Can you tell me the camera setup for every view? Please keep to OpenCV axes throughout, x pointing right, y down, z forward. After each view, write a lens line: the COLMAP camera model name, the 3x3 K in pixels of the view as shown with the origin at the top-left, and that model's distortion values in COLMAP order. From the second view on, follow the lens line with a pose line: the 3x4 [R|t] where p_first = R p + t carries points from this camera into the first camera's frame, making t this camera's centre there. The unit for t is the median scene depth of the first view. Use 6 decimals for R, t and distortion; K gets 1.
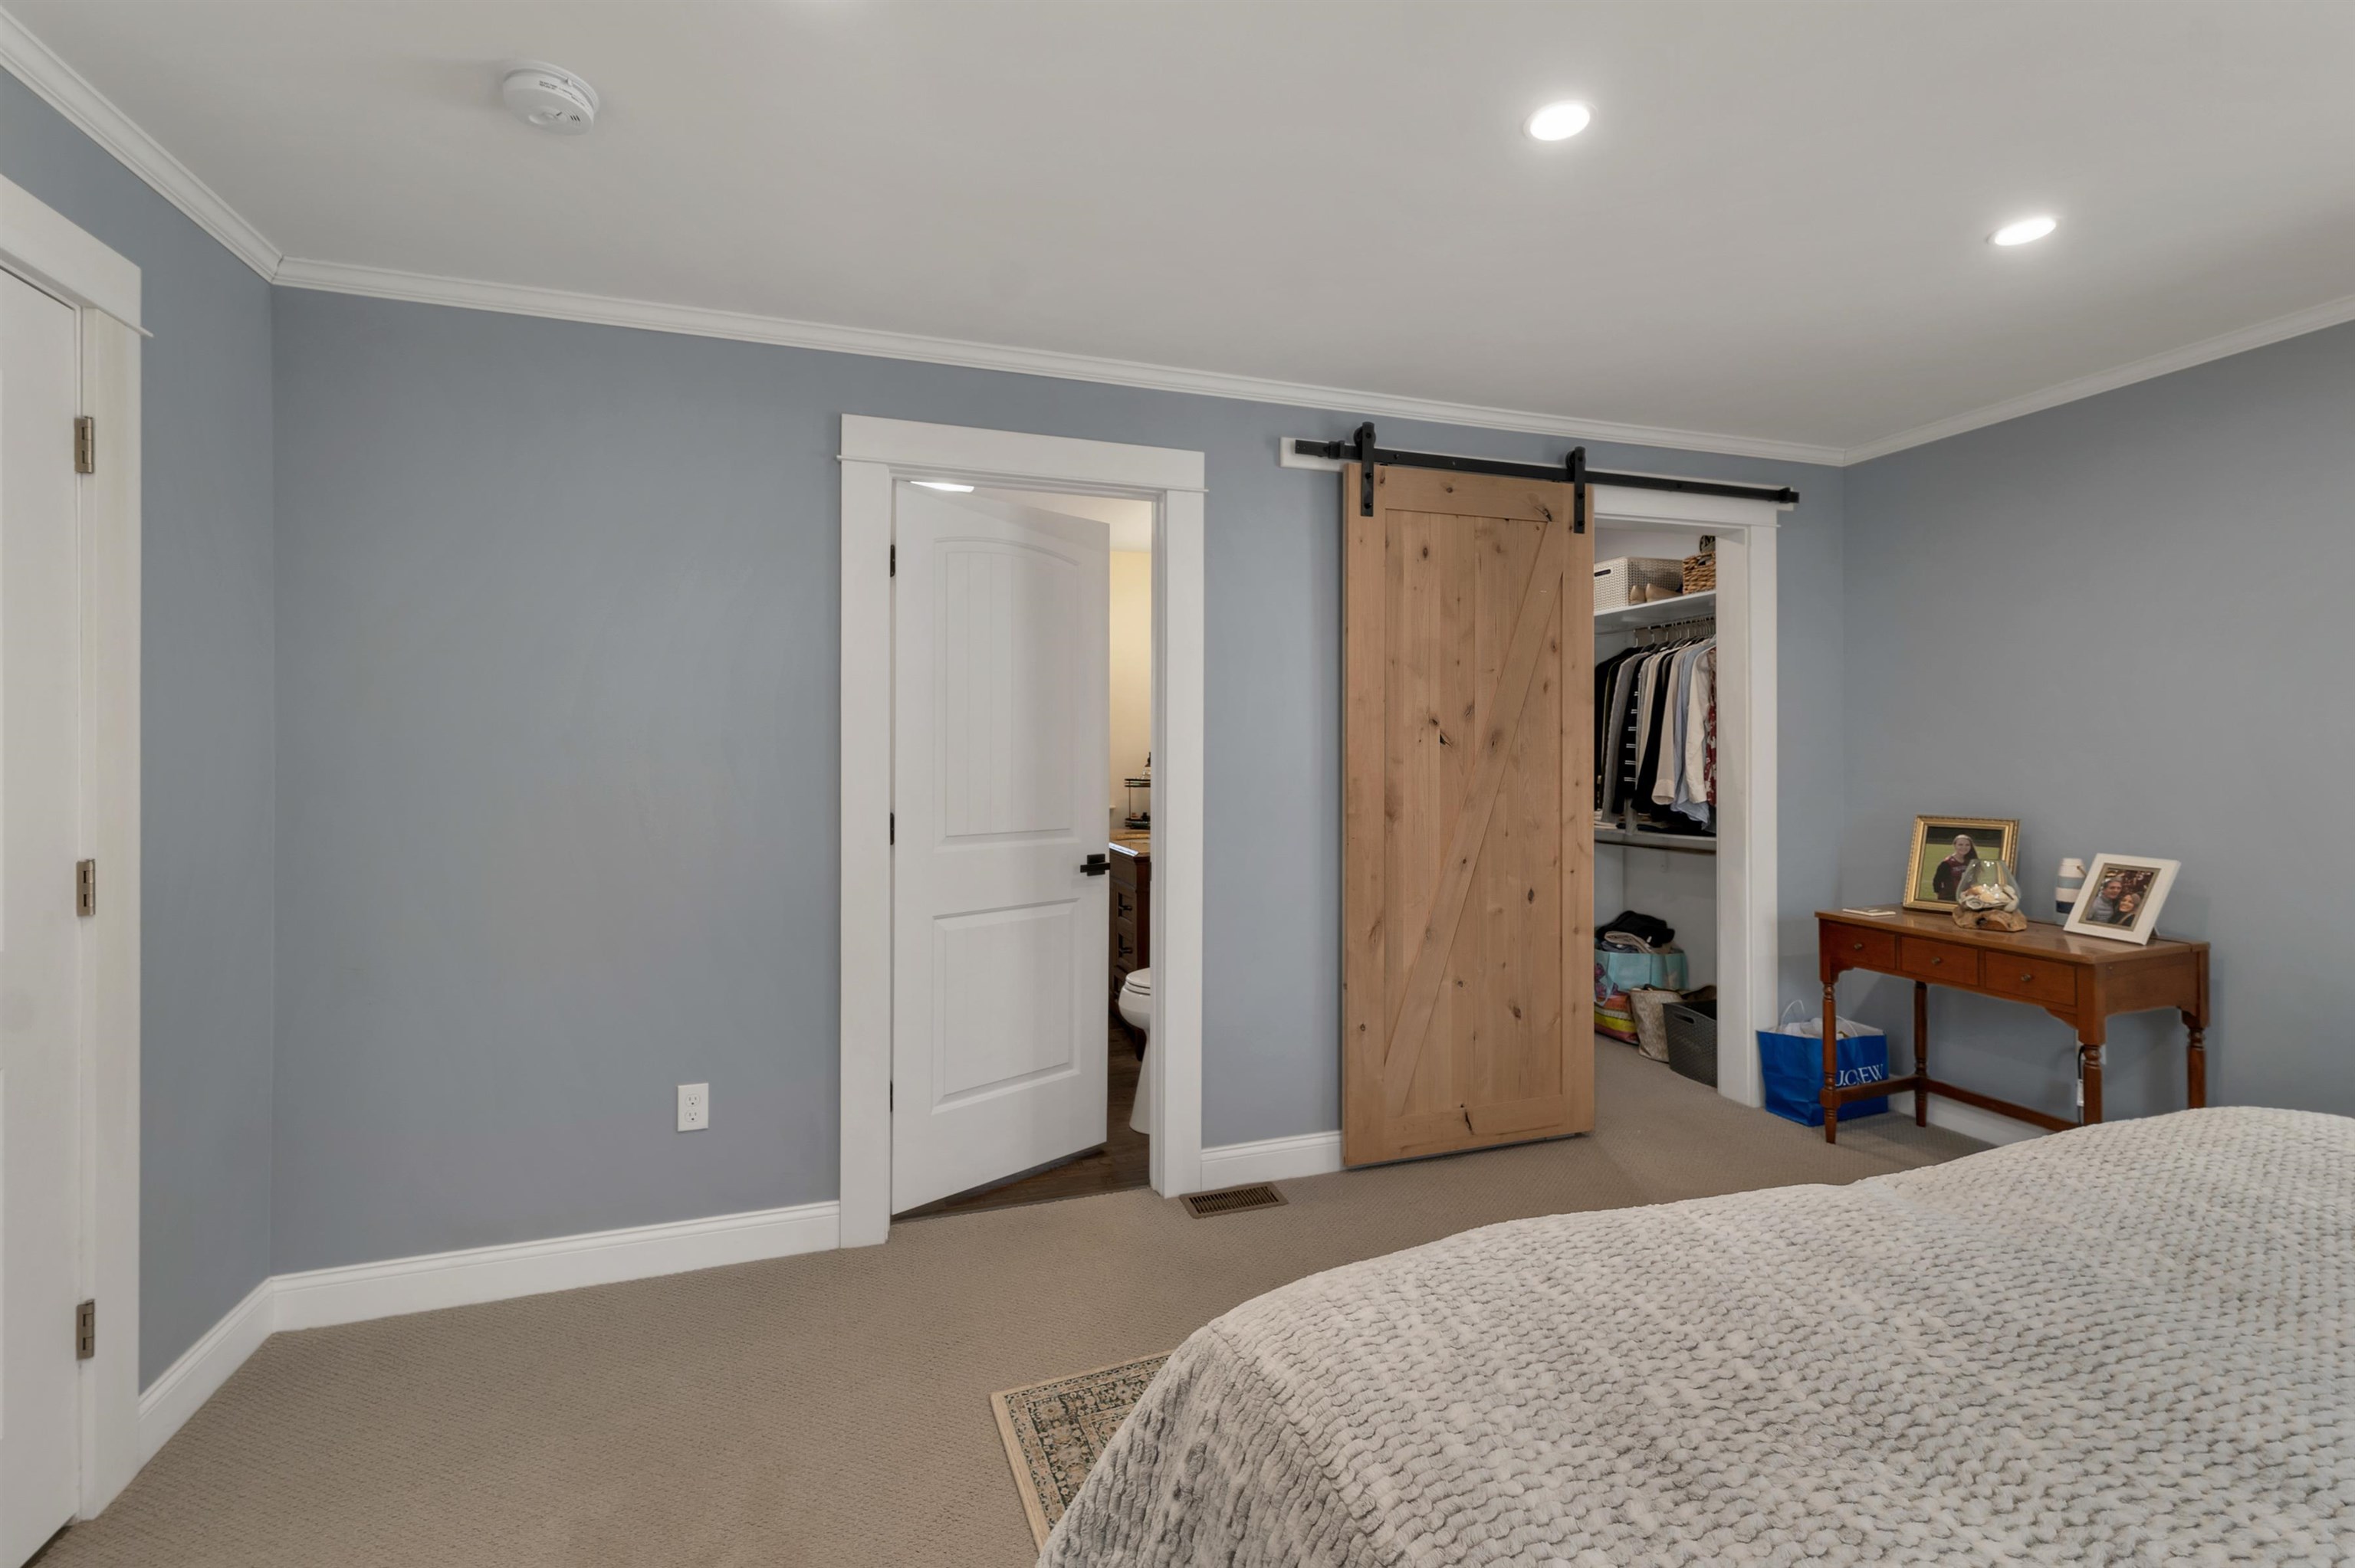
lens RADIAL K [[1020.1, 0, 1185.9], [0, 1020.1, 752.5], [0, 0, 1]] dist [0.002973, 0.000198]
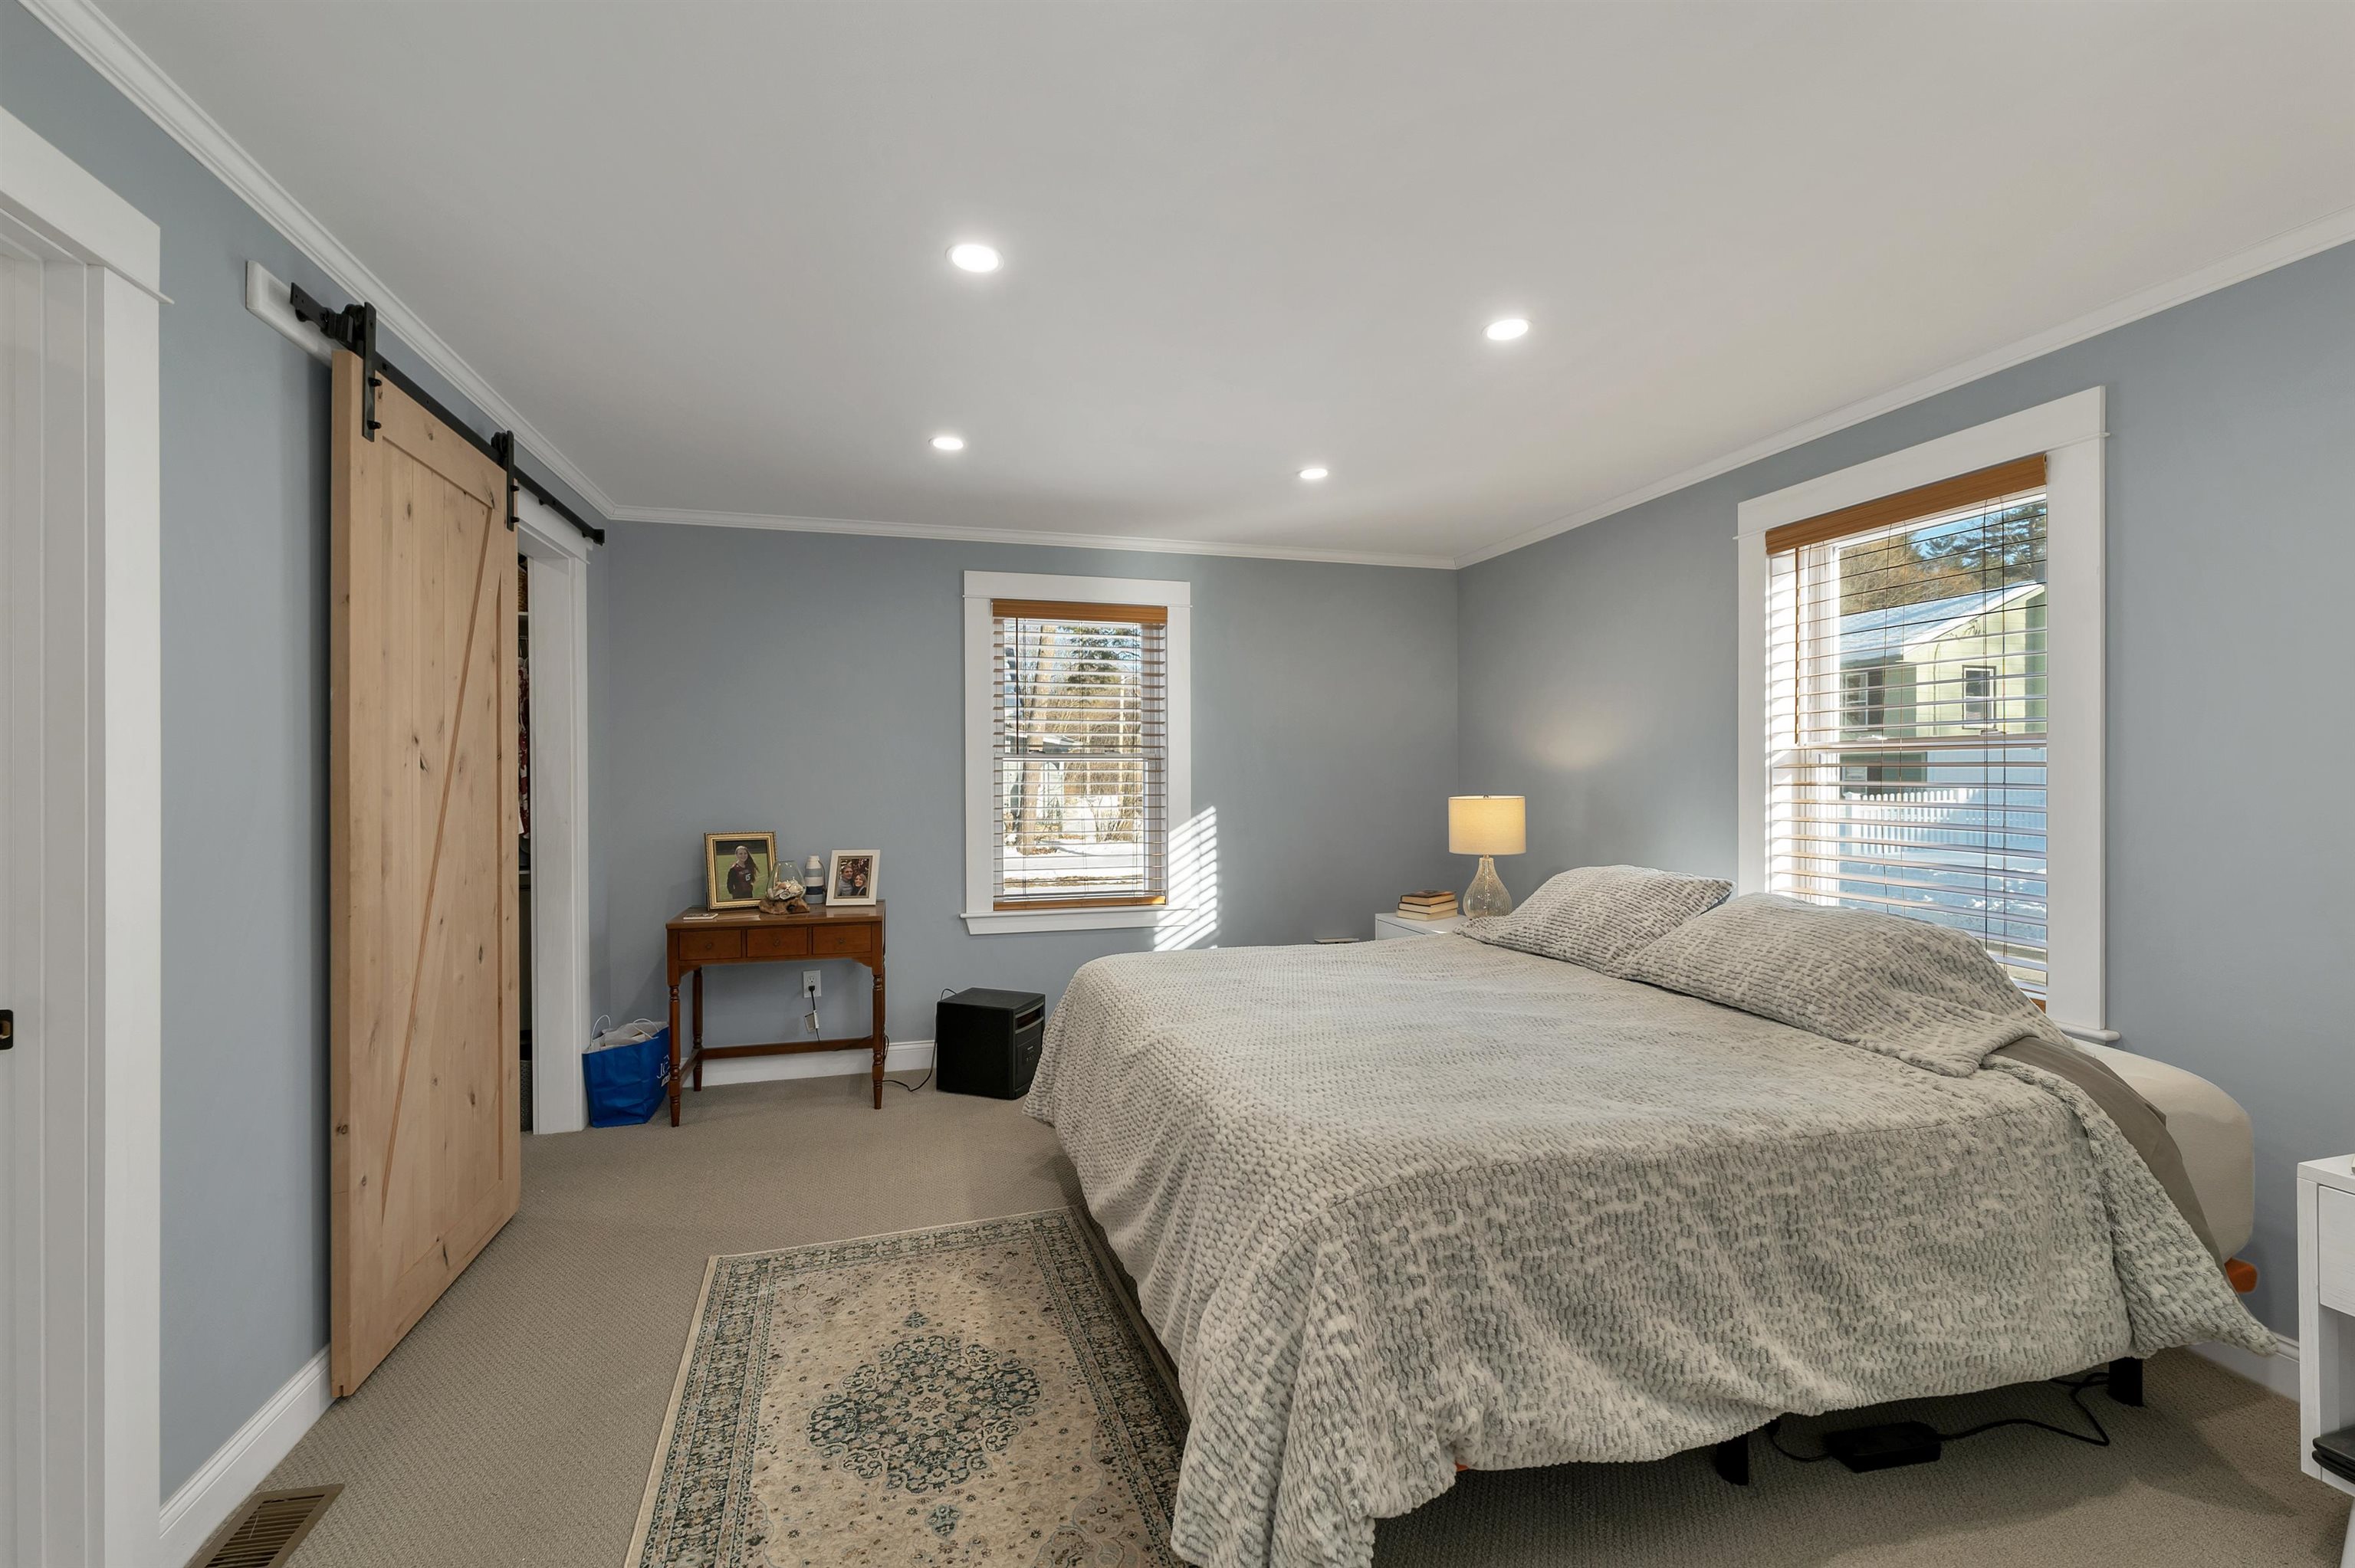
lens RADIAL K [[982.0, 0, 1175.9], [0, 982.0, 783.8], [0, 0, 1]] dist [0.007378, -0.000140]
pose [[0.055799, -0.003029, 0.998437, -0.456578], [0.004333, 0.999987, 0.002792, 0.002319], [-0.998433, 0.004170, 0.055812, 0.412493]]
